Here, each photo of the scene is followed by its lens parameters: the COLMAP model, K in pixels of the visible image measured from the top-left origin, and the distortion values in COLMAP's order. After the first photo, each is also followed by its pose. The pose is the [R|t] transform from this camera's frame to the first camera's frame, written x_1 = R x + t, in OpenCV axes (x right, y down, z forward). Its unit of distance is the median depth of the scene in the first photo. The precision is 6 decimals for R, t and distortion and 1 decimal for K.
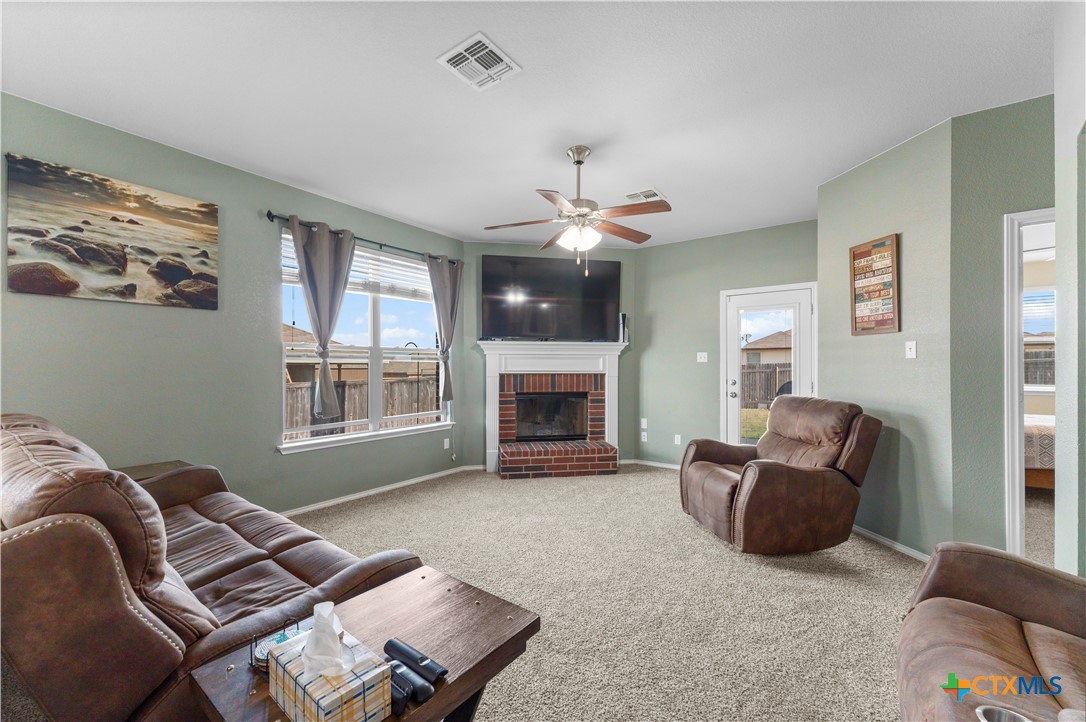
lens RADIAL K [[434.5, 0, 541.6], [0, 434.5, 364.9], [0, 0, 1]] dist [0.003230, 0.000200]
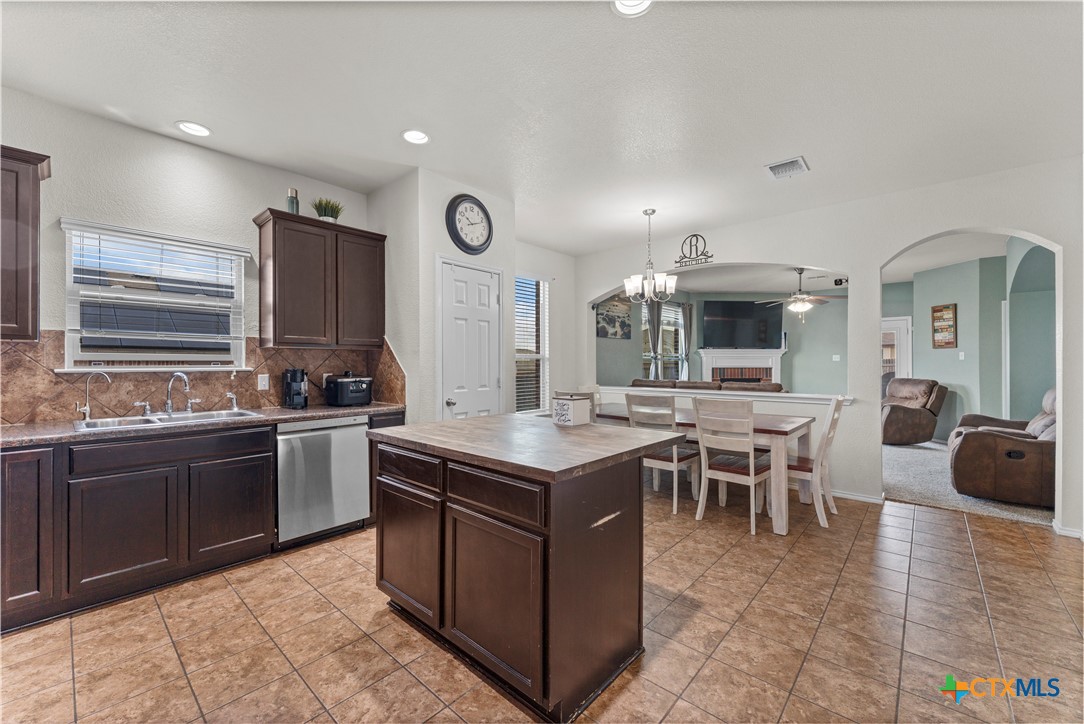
lens RADIAL K [[429.8, 0, 539.8], [0, 429.8, 361.9], [0, 0, 1]] dist [-0.003655, -0.000138]
pose [[0.993626, -0.001884, -0.112708, -1.026346], [0.002120, 0.999996, 0.001971, -0.012551], [0.112704, -0.002198, 0.993626, -1.387391]]
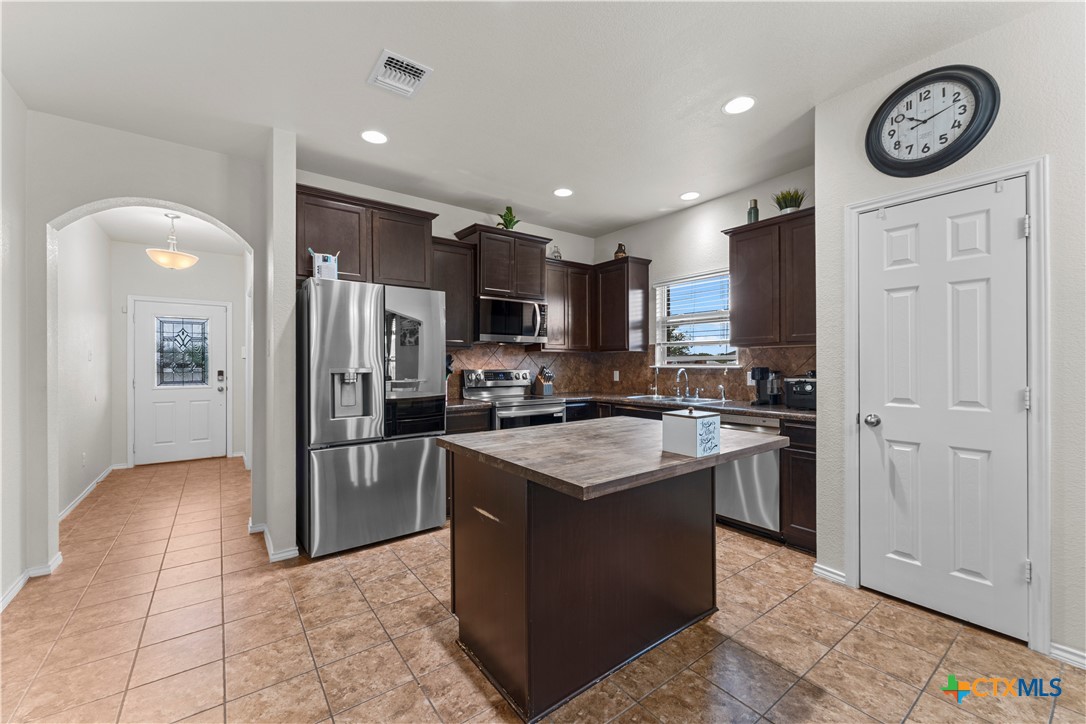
lens RADIAL K [[430.6, 0, 538.8], [0, 430.6, 363.8], [0, 0, 1]] dist [-0.003655, -0.000138]
pose [[-0.308426, -0.000038, -0.951248, 0.942034], [0.008457, 0.999960, -0.002782, 0.013035], [0.951211, -0.008902, -0.308414, 1.522323]]
